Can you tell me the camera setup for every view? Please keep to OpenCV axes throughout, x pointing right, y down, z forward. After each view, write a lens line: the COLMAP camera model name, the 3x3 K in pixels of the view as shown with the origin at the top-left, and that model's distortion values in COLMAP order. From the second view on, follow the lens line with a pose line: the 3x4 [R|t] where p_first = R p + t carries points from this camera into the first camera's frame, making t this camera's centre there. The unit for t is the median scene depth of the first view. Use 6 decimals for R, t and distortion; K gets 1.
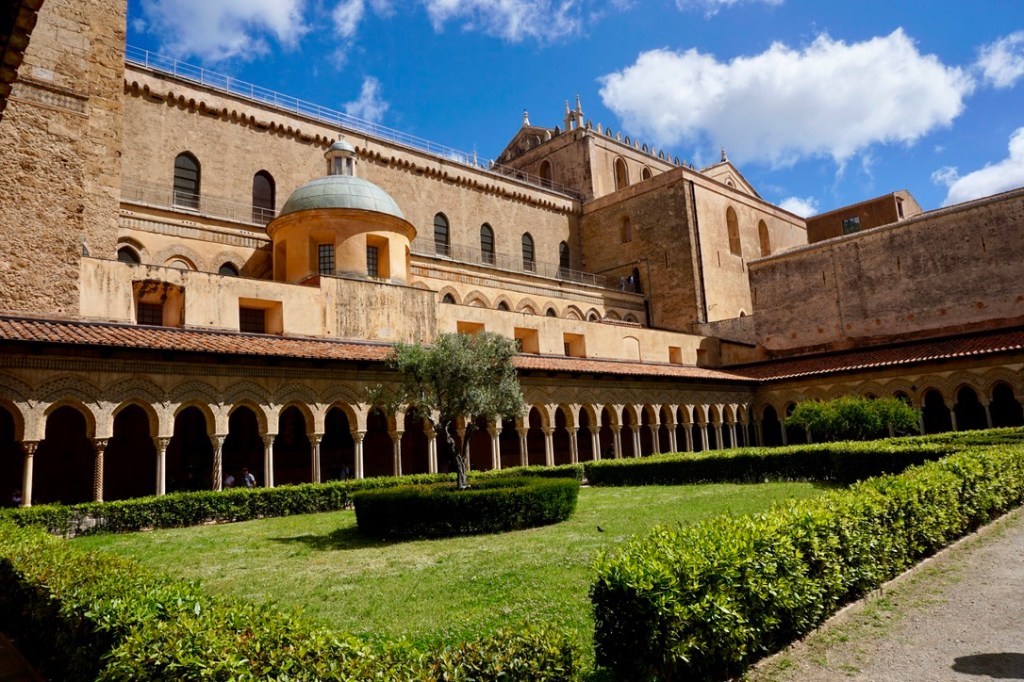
lens RADIAL K [[685.0, 0, 517.5], [0, 685.0, 345.3], [0, 0, 1]] dist [-0.049257, 0.022490]
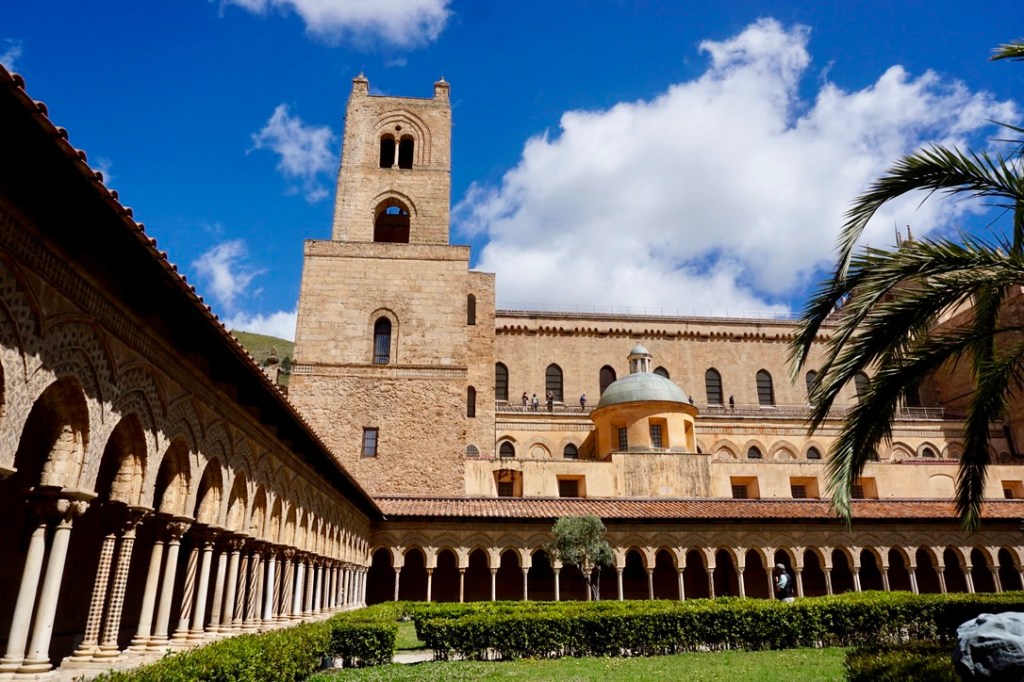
lens RADIAL K [[685.0, 0, 507.4], [0, 685.0, 339.0], [0, 0, 1]] dist [-0.049257, 0.022490]
pose [[0.779676, -0.165635, -0.603880, 0.392863], [0.049124, 0.977589, -0.204713, -0.047489], [0.624253, 0.129945, 0.770339, -0.244012]]
